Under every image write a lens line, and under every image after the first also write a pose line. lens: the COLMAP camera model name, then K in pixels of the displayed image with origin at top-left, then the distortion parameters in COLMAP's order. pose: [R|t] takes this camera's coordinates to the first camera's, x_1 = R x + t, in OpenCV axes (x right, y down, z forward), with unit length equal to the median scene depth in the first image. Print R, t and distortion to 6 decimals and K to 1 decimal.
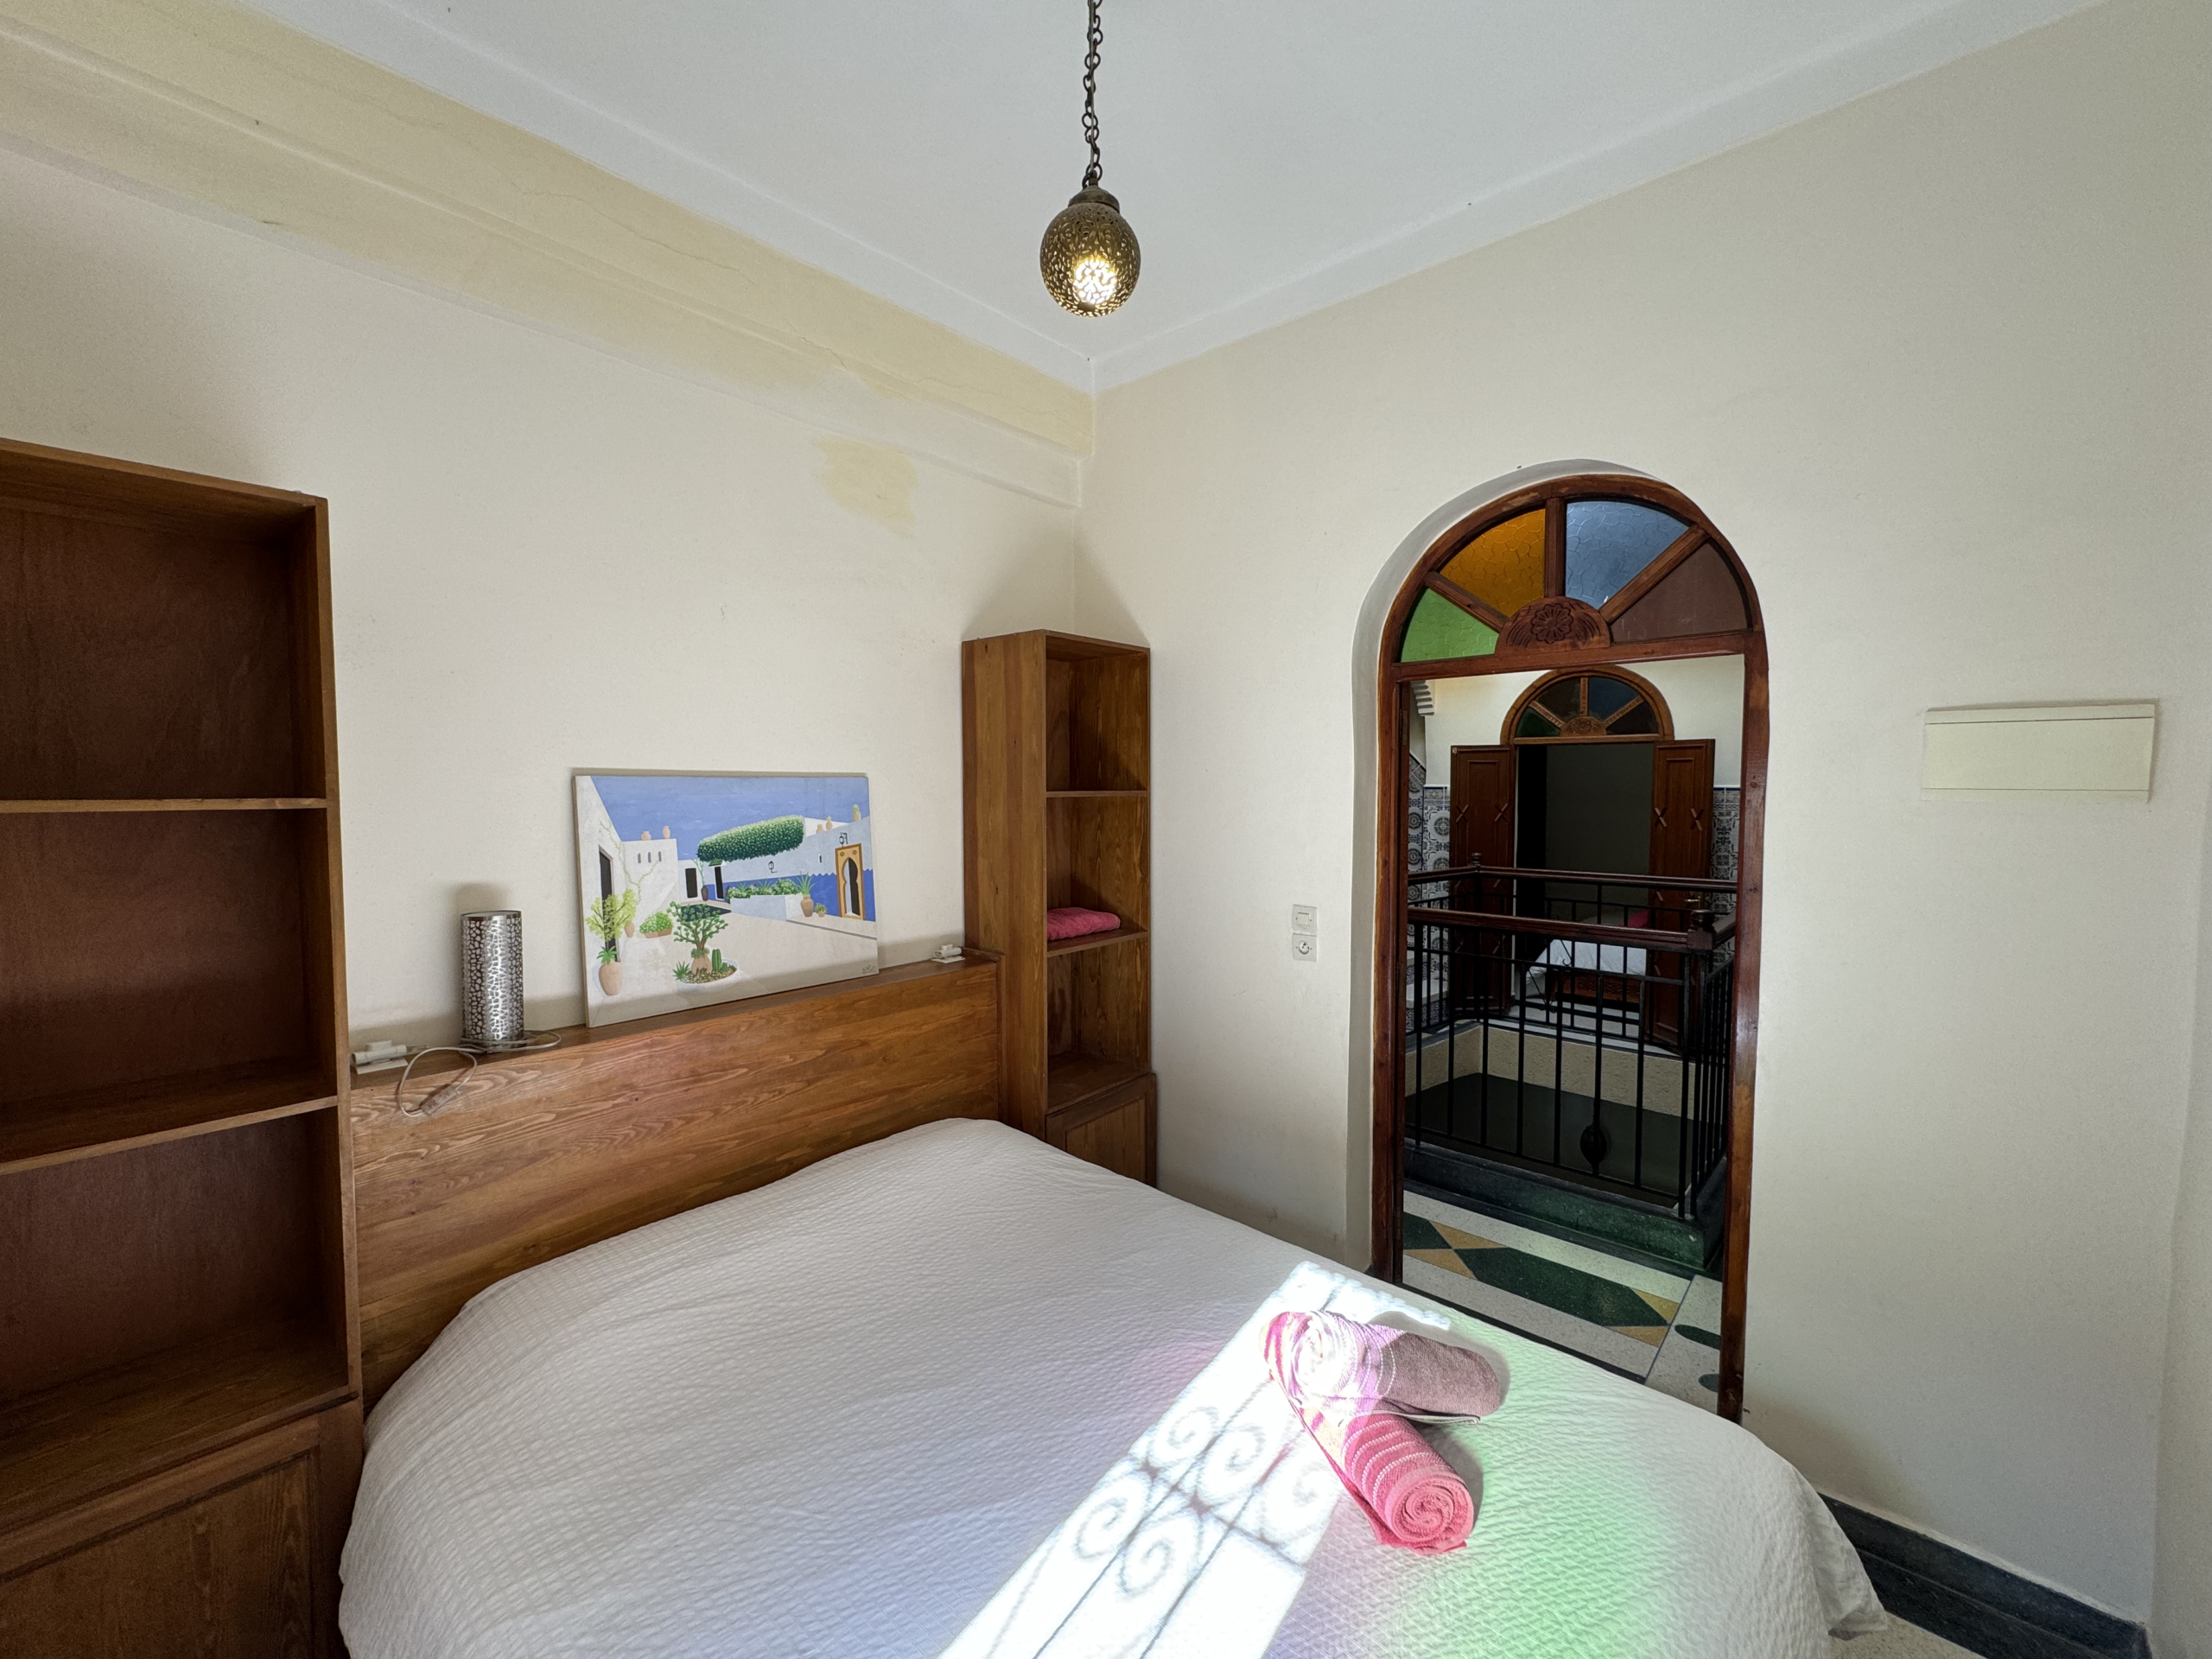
lens RADIAL K [[881.6, 0, 1100.0], [0, 881.6, 832.2], [0, 0, 1]] dist [-0.002679, 0.000287]
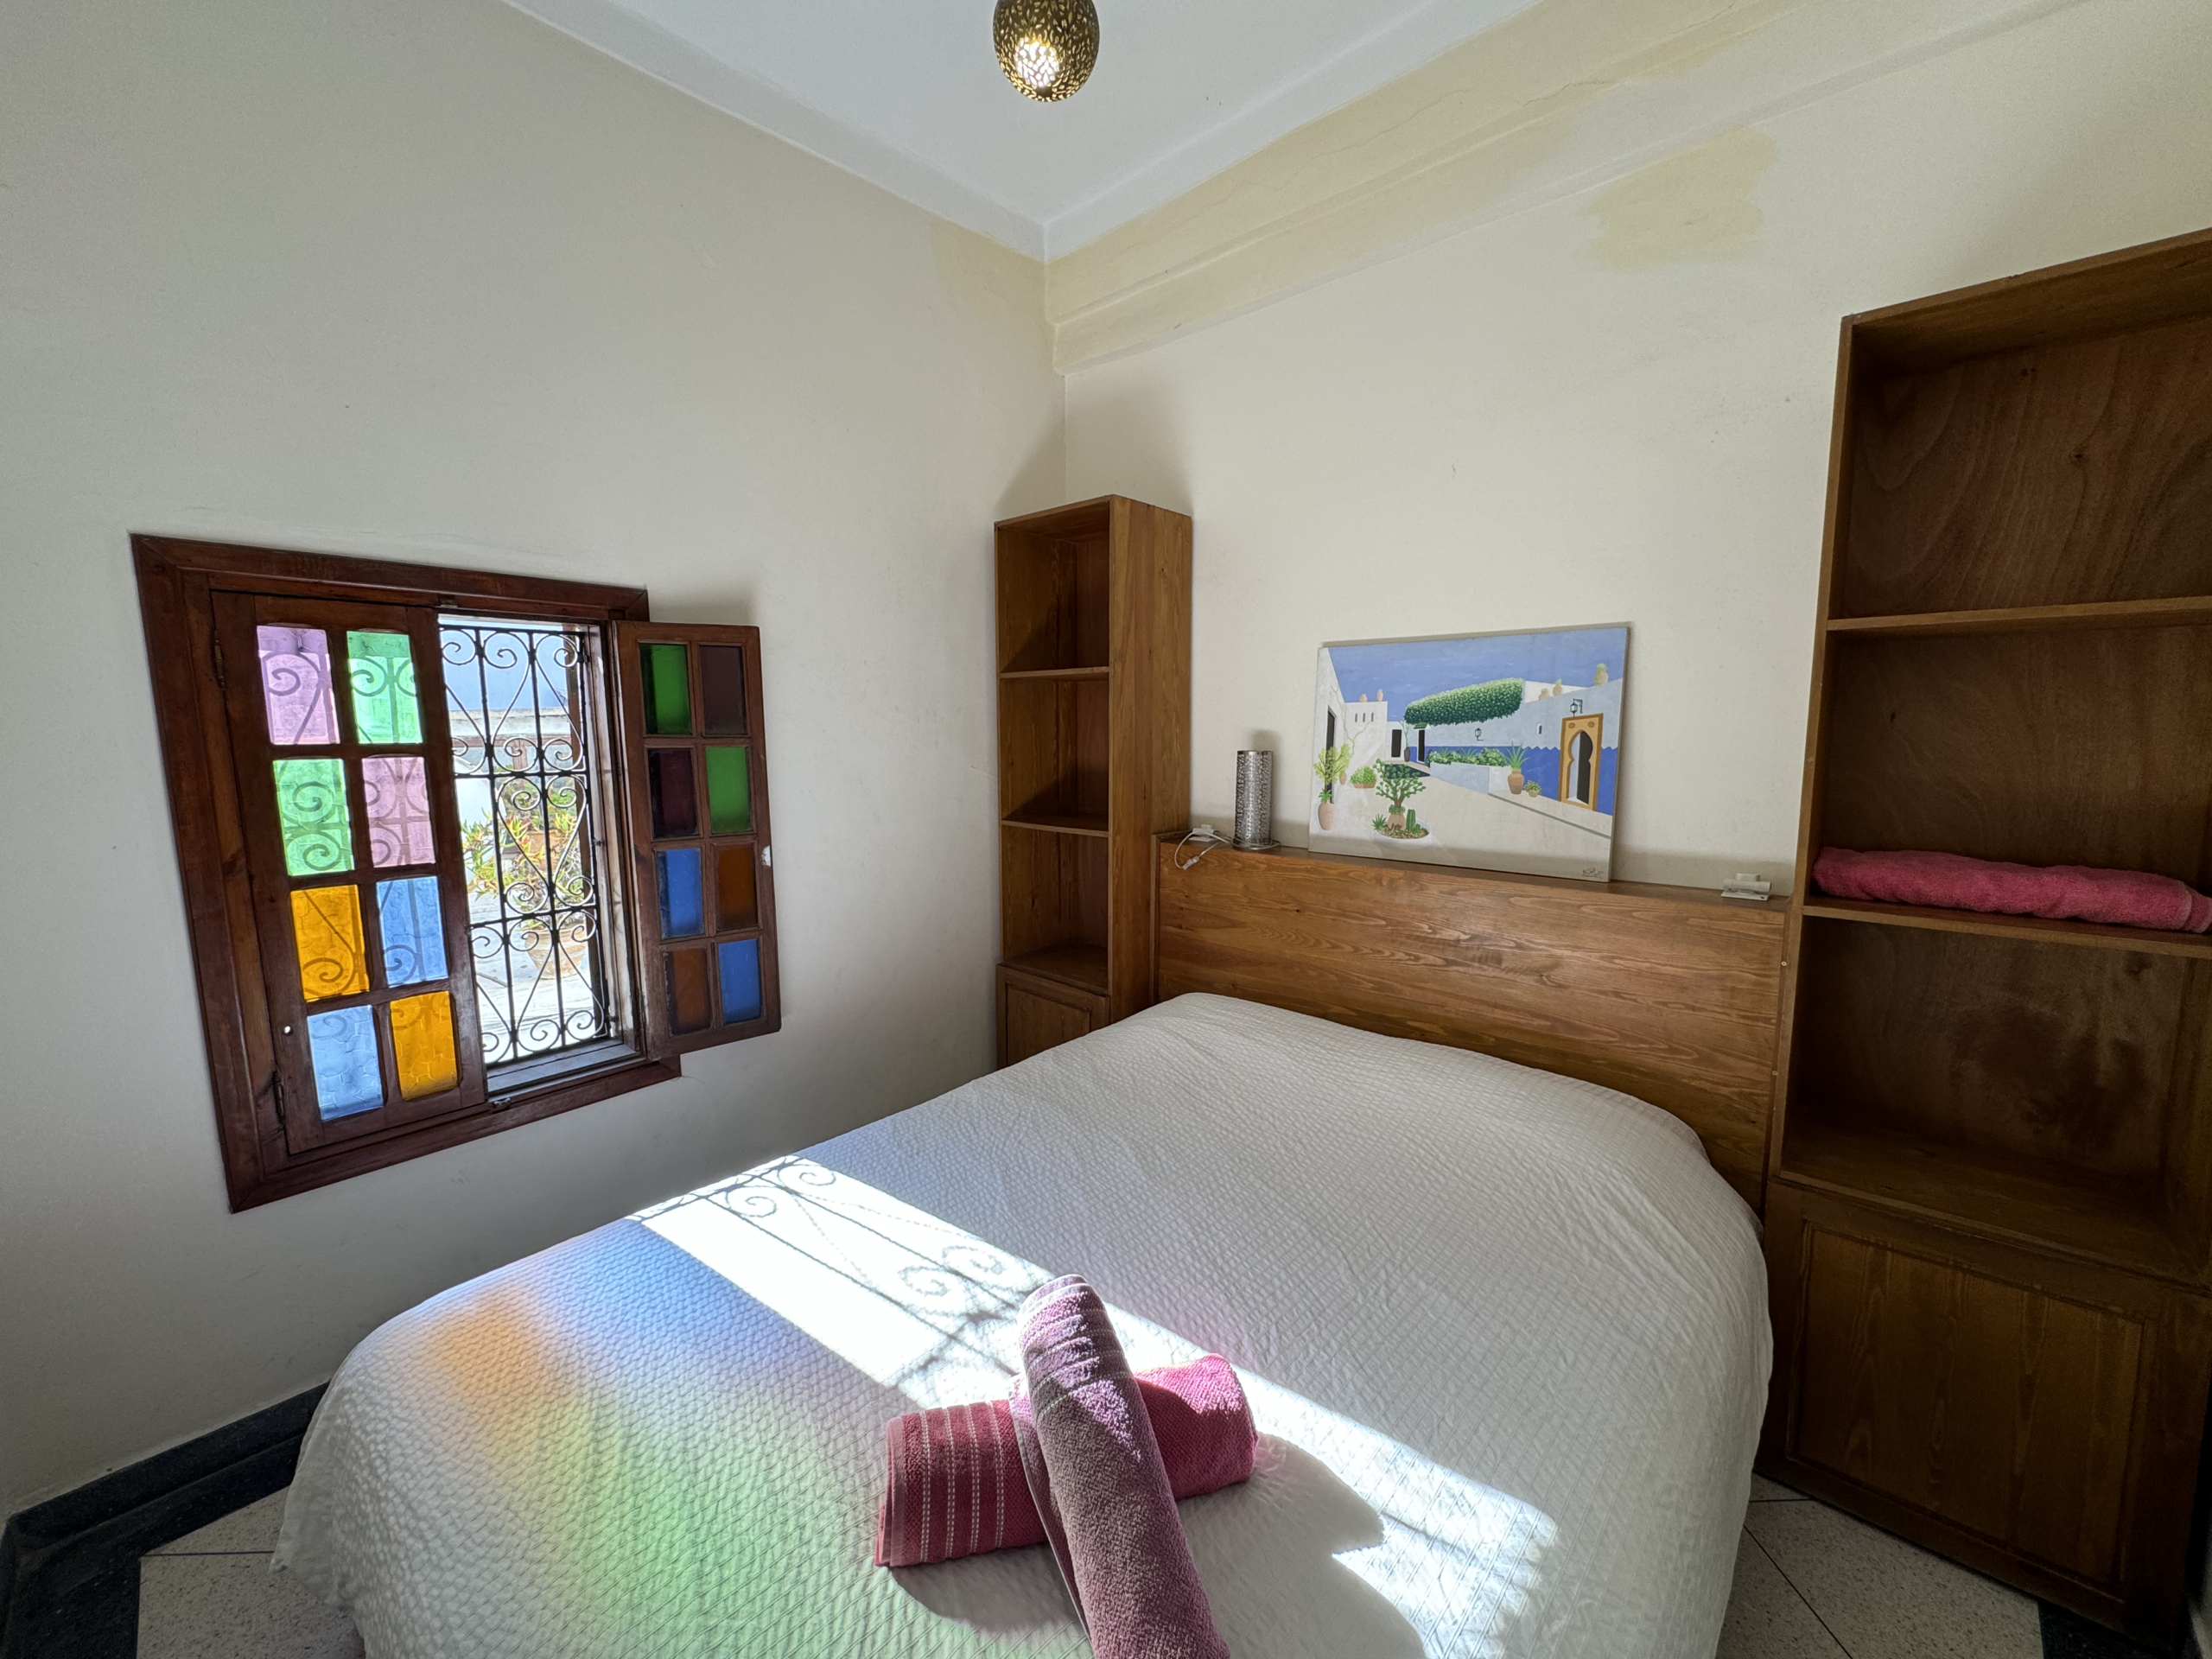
lens RADIAL K [[881.6, 0, 1110.9], [0, 881.6, 831.0], [0, 0, 1]] dist [-0.002679, 0.000287]
pose [[-0.016326, 0.125877, -0.991912, 0.609618], [-0.044853, 0.990953, 0.126494, 0.042472], [0.998860, 0.046555, -0.010533, 0.659334]]
